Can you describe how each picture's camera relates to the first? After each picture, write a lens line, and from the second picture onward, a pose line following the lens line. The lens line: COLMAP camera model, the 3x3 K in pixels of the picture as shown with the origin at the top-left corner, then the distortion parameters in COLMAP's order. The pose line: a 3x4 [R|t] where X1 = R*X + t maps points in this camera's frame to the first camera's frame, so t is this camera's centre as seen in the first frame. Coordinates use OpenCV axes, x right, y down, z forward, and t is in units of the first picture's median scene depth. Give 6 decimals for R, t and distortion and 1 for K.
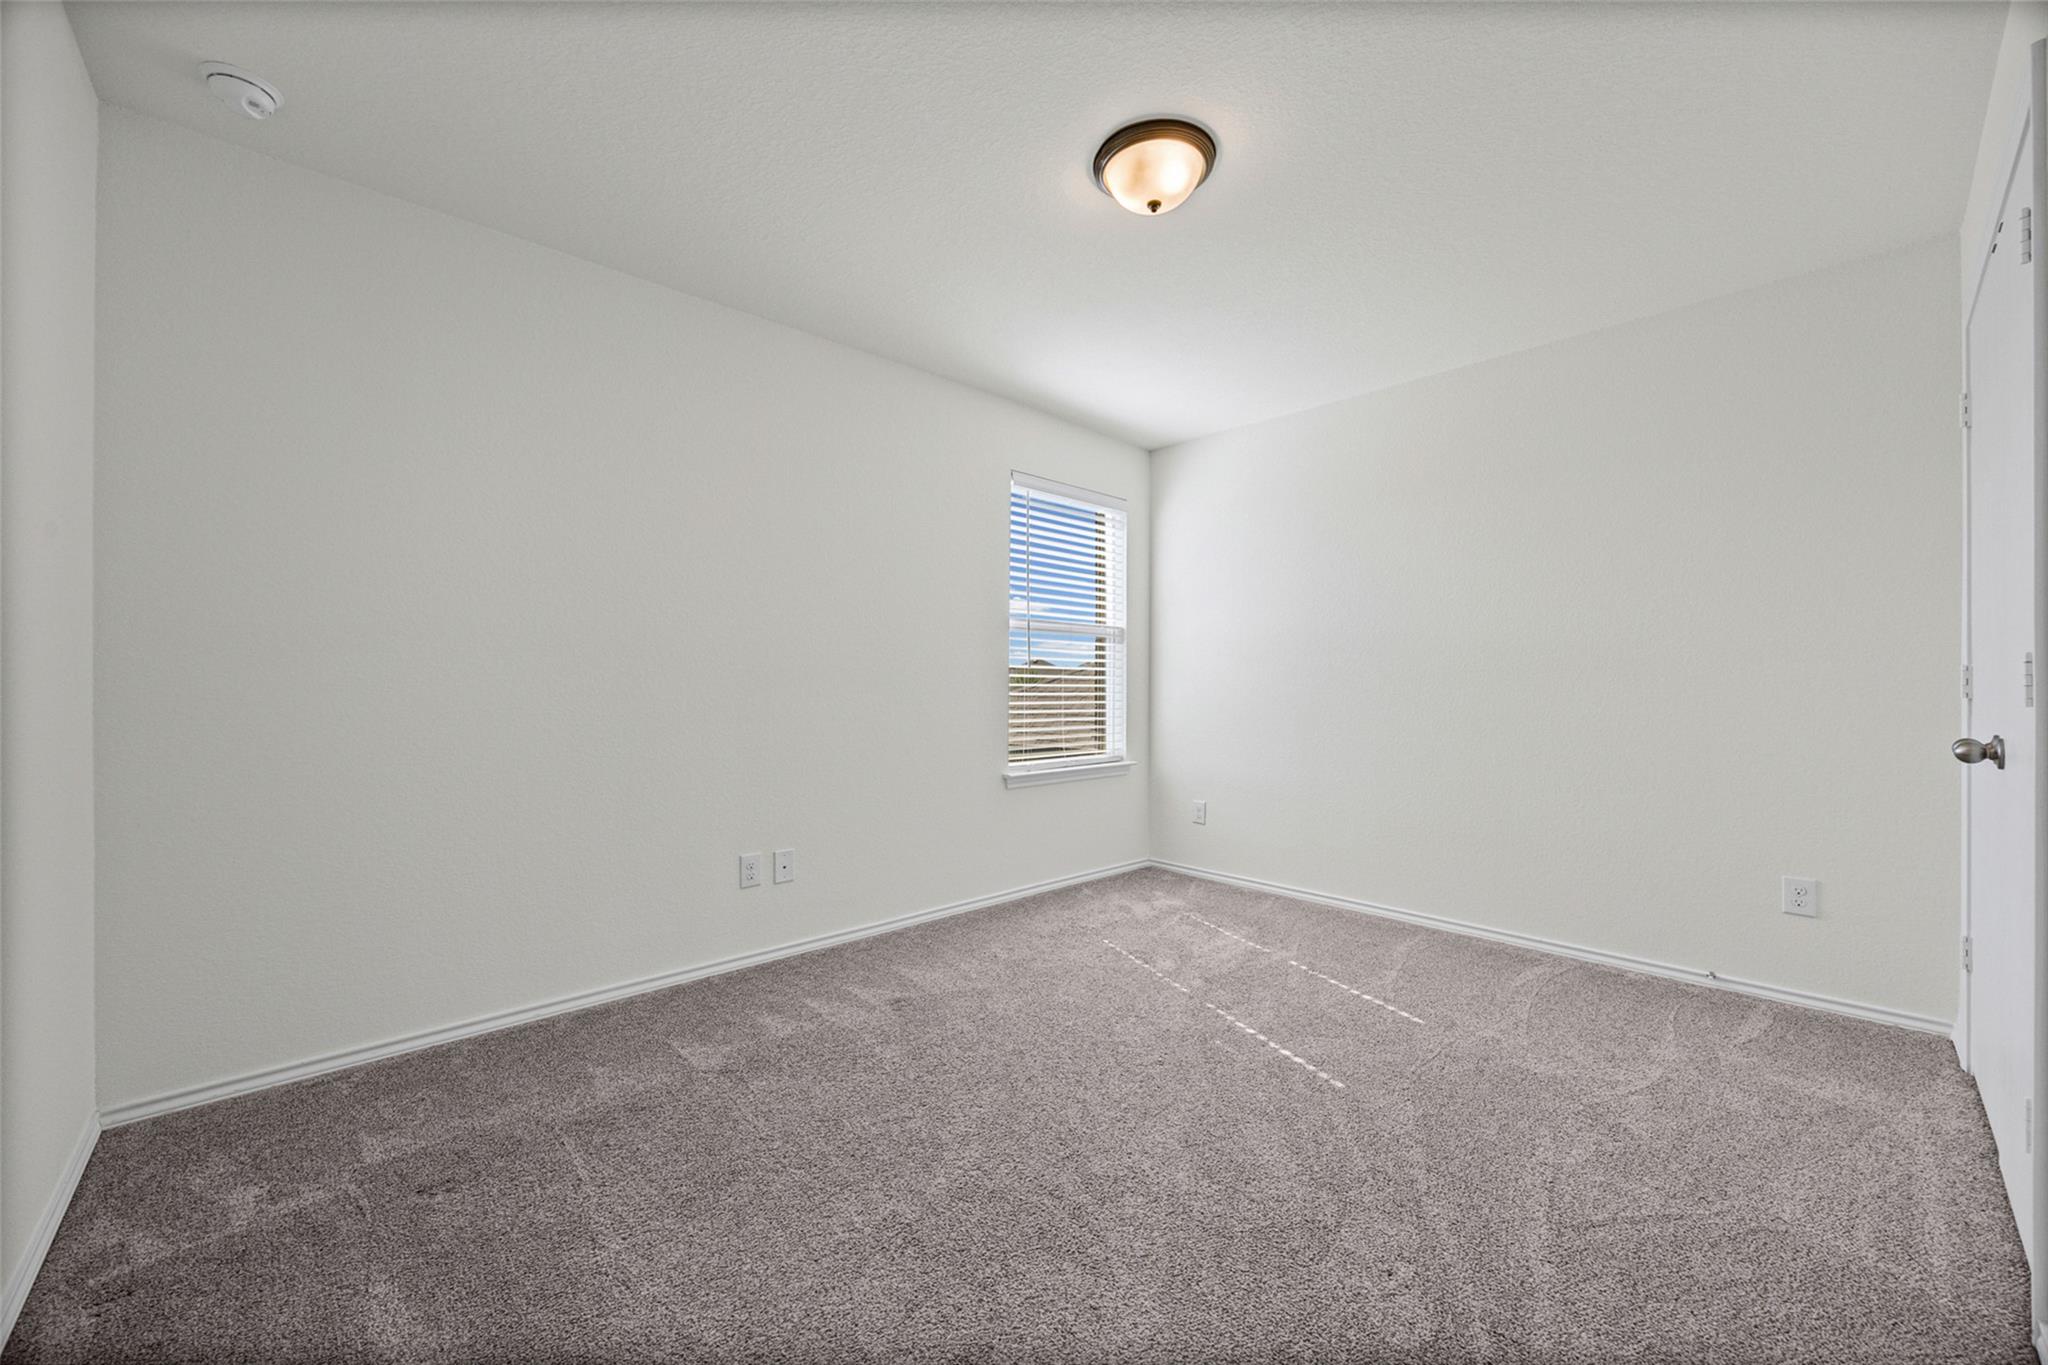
lens RADIAL K [[796.2, 0, 1024.9], [0, 796.2, 681.9], [0, 0, 1]] dist [-0.000817, -0.000973]
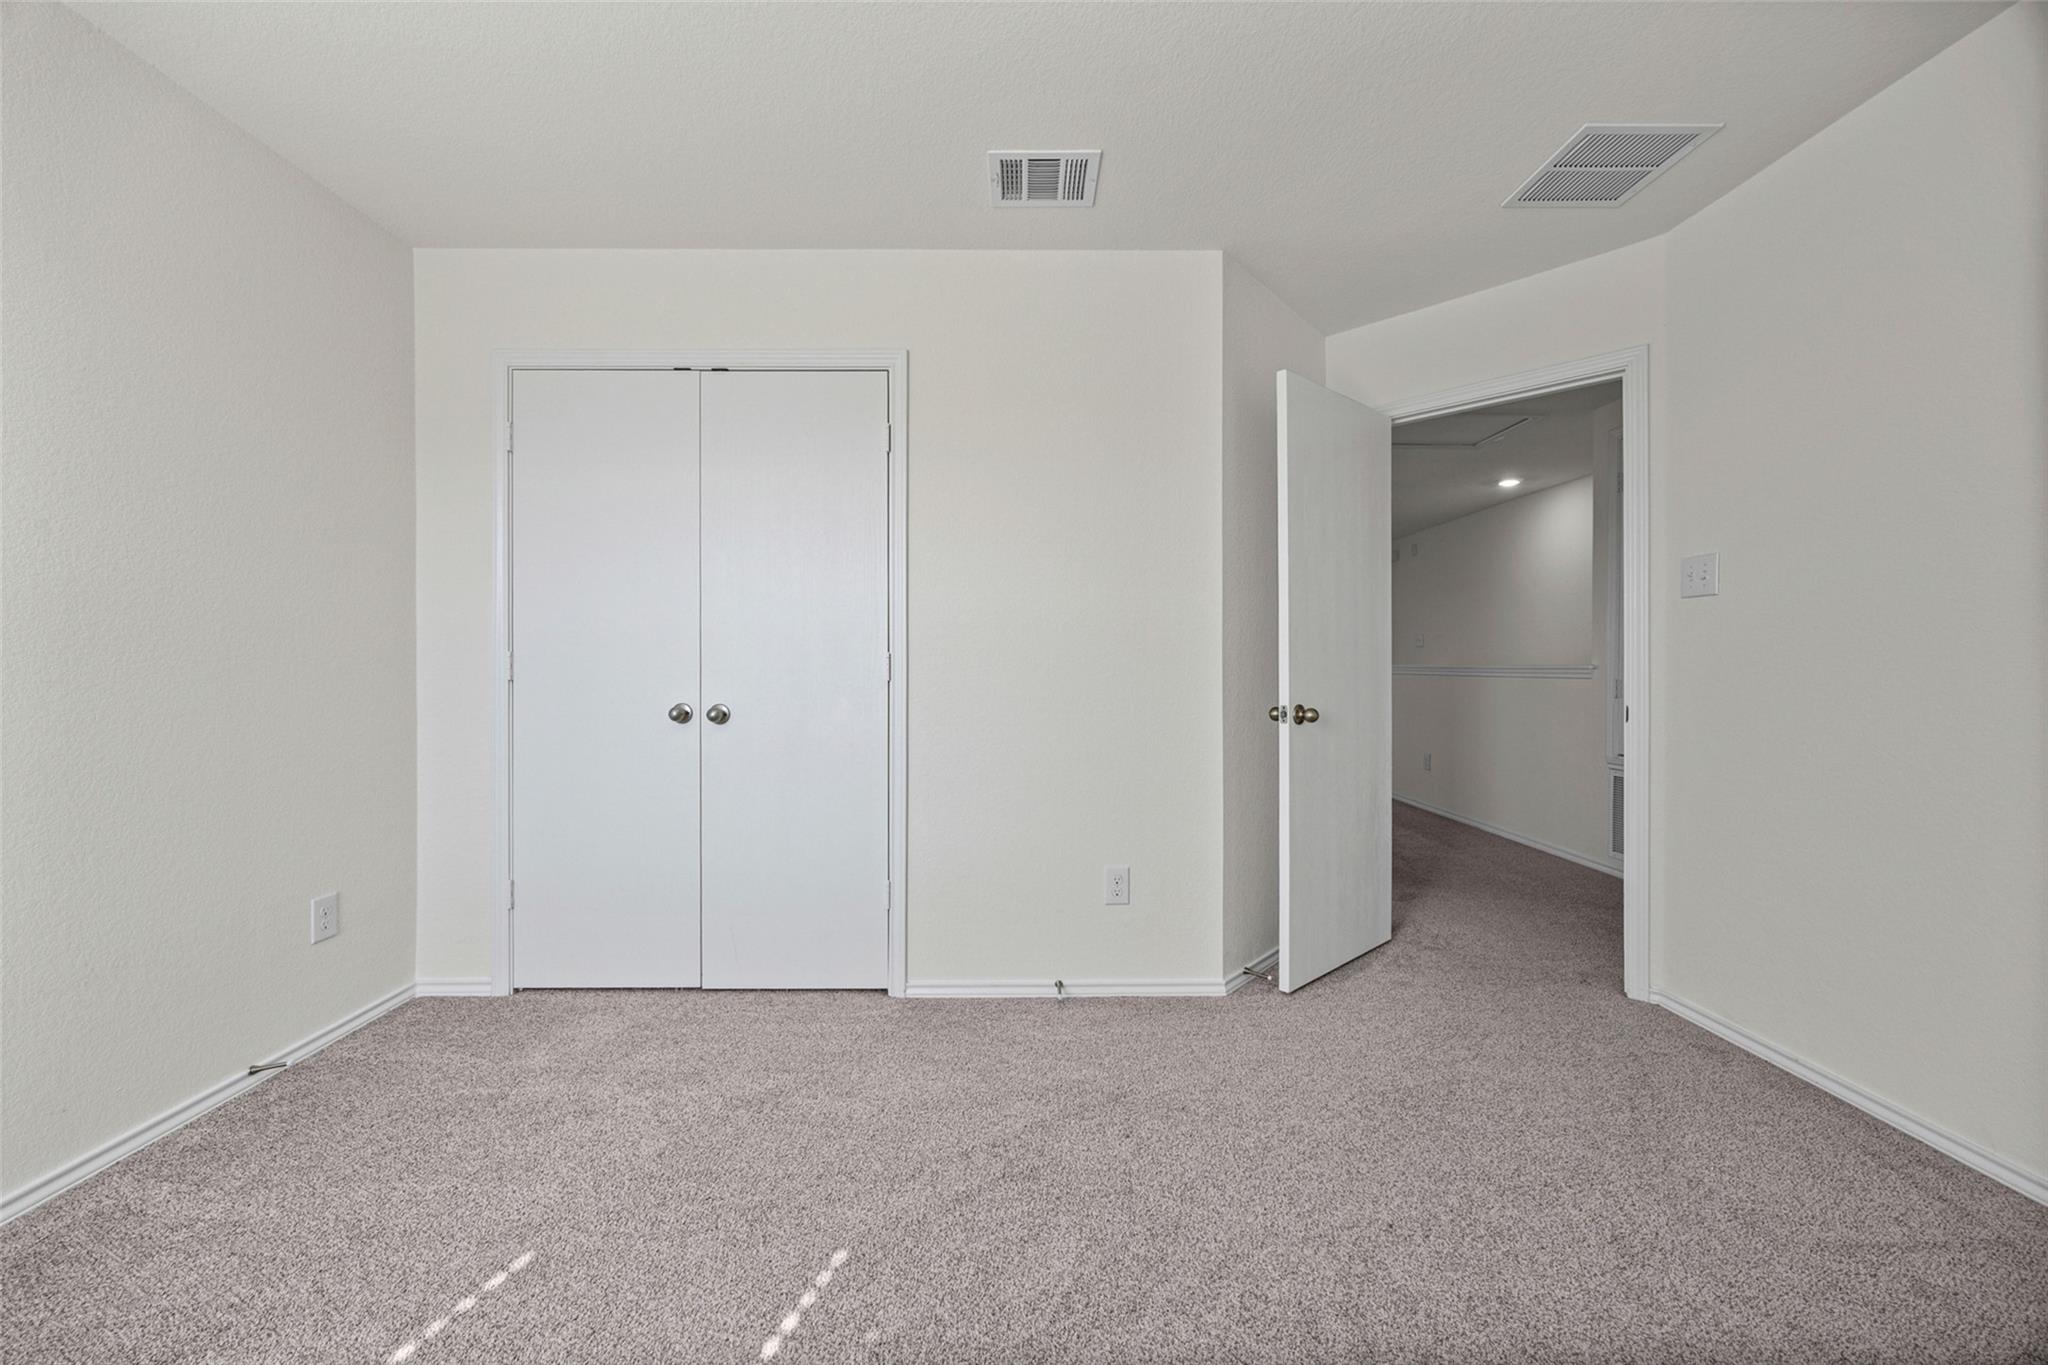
lens RADIAL K [[796.2, 0, 1017.1], [0, 796.2, 674.7], [0, 0, 1]] dist [-0.000817, -0.000973]
pose [[-0.736122, -0.004783, 0.676832, -0.150364], [0.000520, 0.999971, 0.007632, 0.007472], [-0.676849, 0.005970, -0.736098, 1.236281]]
